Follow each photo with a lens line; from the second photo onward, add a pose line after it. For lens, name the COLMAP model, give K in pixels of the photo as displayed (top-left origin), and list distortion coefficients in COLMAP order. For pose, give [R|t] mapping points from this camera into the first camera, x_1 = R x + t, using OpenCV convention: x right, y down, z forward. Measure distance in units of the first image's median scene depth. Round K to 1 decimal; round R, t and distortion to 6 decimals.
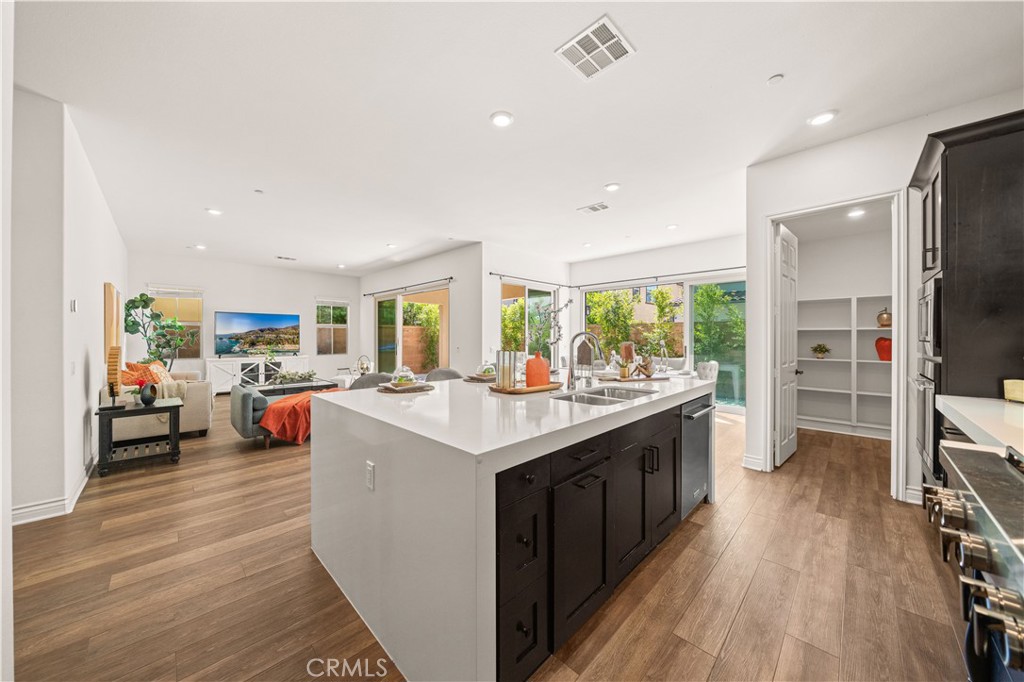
lens RADIAL K [[350.5, 0, 507.5], [0, 350.5, 339.1], [0, 0, 1]] dist [-0.001623, -0.000138]
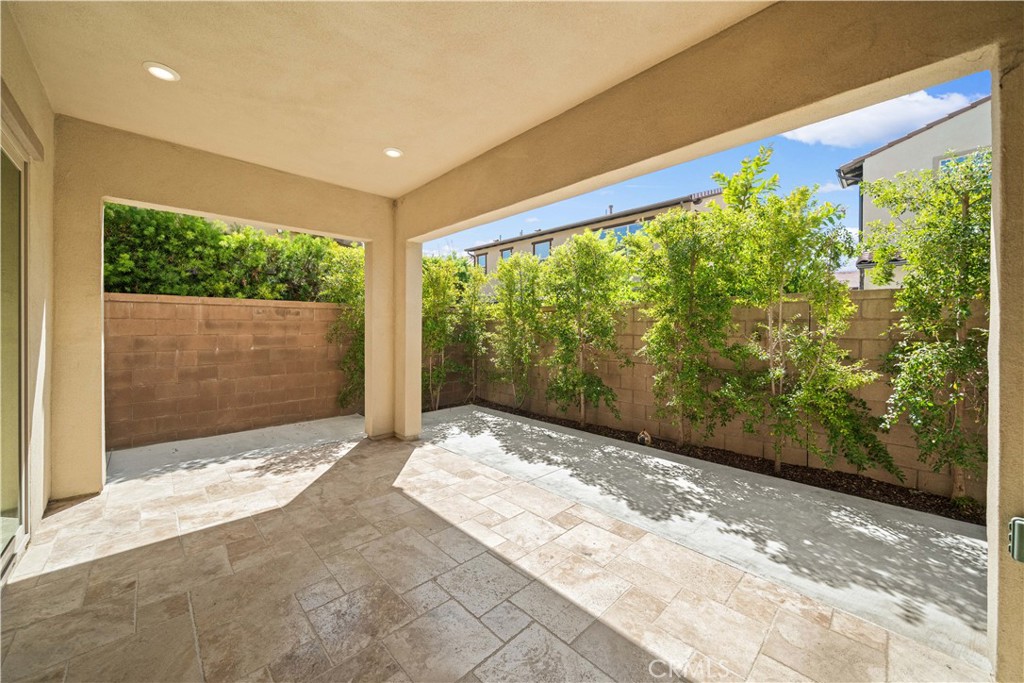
lens RADIAL K [[377.6, 0, 507.4], [0, 377.6, 328.0], [0, 0, 1]] dist [-0.001216, -0.000148]
pose [[0.999707, 0.002302, -0.024104, -0.052316], [-0.002468, 0.999973, -0.006859, -0.007207], [0.024087, 0.006916, 0.999686, 0.925180]]
